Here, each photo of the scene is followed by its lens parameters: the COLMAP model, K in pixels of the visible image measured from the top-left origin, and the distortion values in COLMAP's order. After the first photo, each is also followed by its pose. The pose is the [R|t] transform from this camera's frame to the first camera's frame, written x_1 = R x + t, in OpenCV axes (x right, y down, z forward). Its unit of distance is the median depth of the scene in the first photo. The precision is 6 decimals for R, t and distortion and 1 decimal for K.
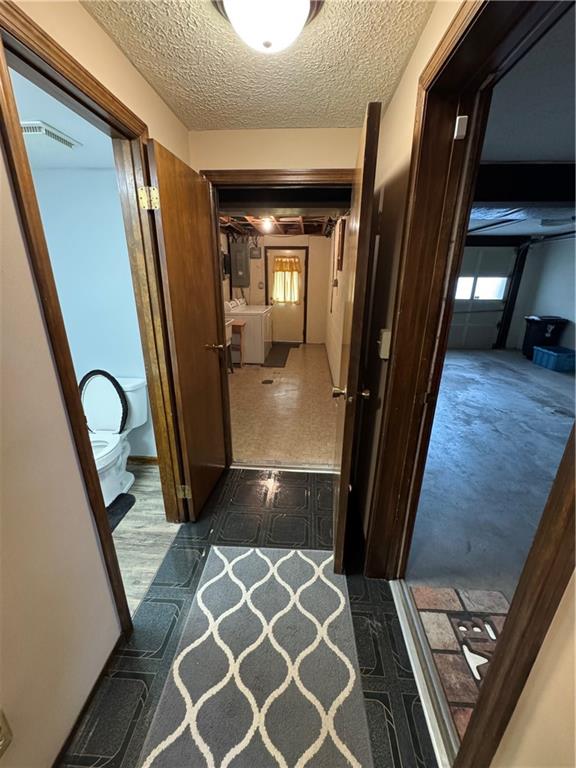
lens RADIAL K [[307.4, 0, 289.8], [0, 307.4, 383.1], [0, 0, 1]] dist [-0.004920, 0.000898]
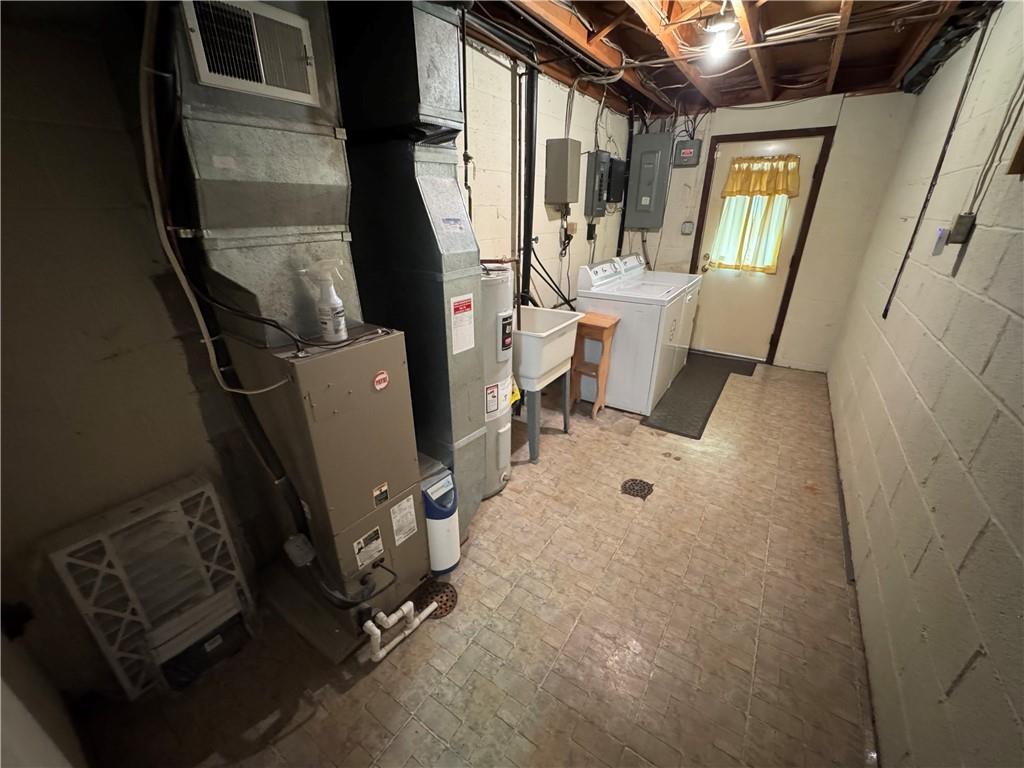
lens RADIAL K [[409.8, 0, 510.6], [0, 409.8, 379.8], [0, 0, 1]] dist [-0.004920, 0.000898]
pose [[0.868218, 0.184293, -0.460688, 0.000690], [-0.155220, 0.982744, 0.100605, -0.118302], [0.471279, -0.015839, 0.881842, 0.344159]]
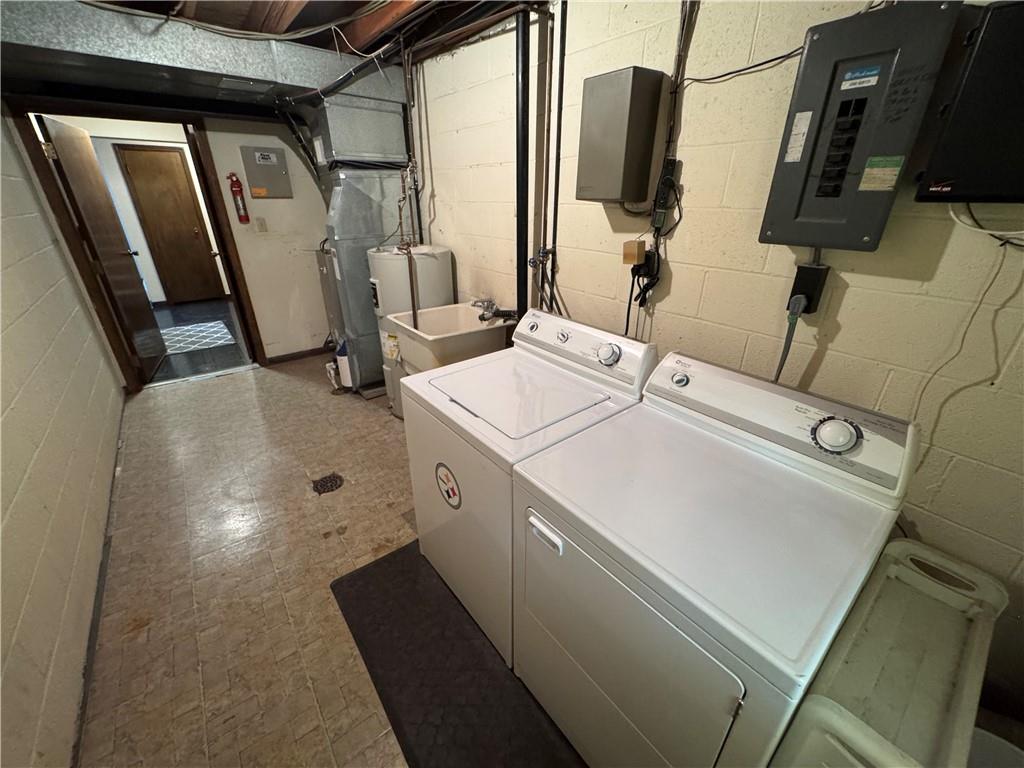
lens RADIAL K [[409.8, 0, 513.4], [0, 409.8, 384.7], [0, 0, 1]] dist [-0.004920, 0.000898]
pose [[-0.742551, 0.272270, -0.611953, 0.026530], [-0.228816, 0.755564, 0.613813, -0.341337], [0.629493, 0.595812, -0.498745, 0.965189]]
